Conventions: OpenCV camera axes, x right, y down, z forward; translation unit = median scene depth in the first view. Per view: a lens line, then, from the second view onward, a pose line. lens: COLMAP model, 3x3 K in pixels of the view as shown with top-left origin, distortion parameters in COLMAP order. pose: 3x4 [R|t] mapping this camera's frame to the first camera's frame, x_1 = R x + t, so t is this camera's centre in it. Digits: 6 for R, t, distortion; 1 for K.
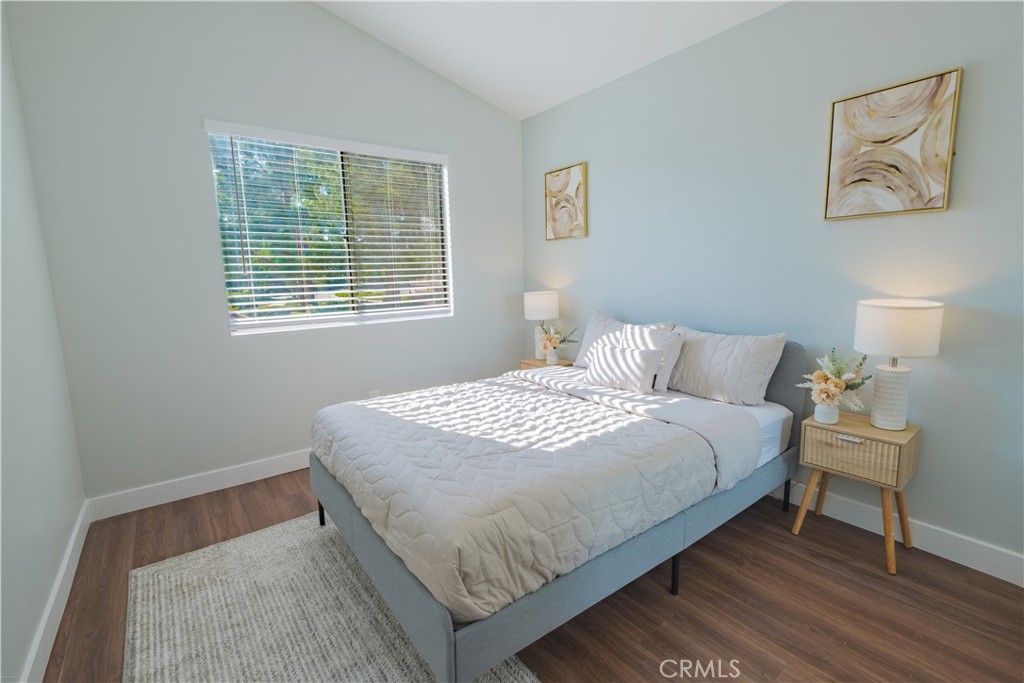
lens RADIAL K [[452.8, 0, 505.0], [0, 452.8, 335.2], [0, 0, 1]] dist [0.000144, 0.000195]
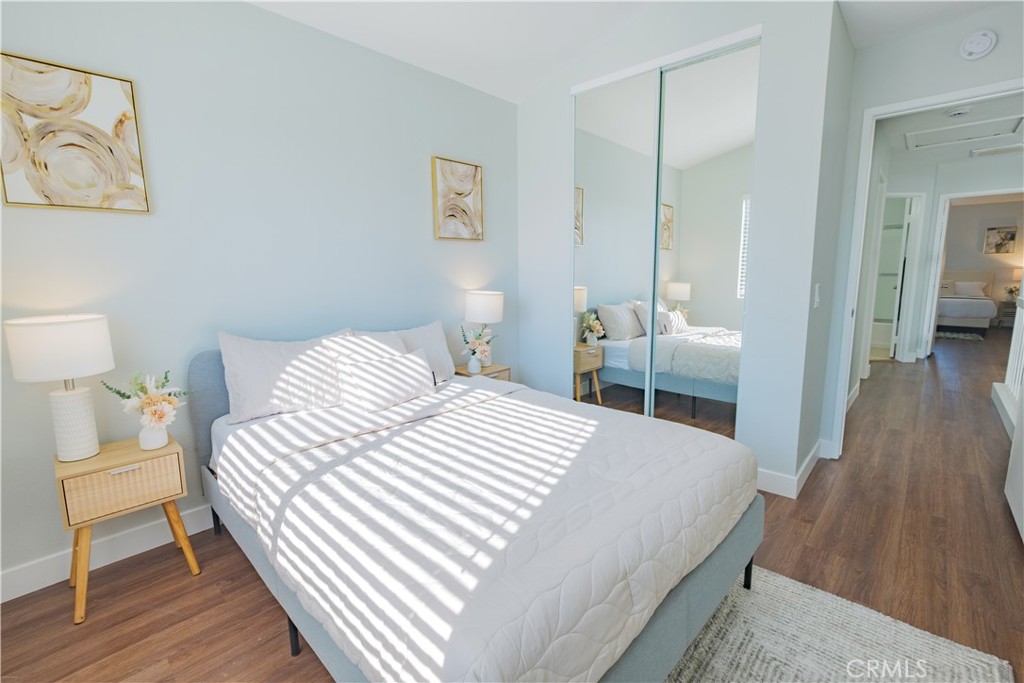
lens RADIAL K [[452.8, 0, 505.0], [0, 452.8, 335.2], [0, 0, 1]] dist [0.000144, 0.000195]
pose [[-0.157762, -0.116256, 0.980610, -0.802393], [0.147904, 0.979062, 0.139867, -0.132461], [-0.976338, 0.167102, -0.137264, 1.106229]]
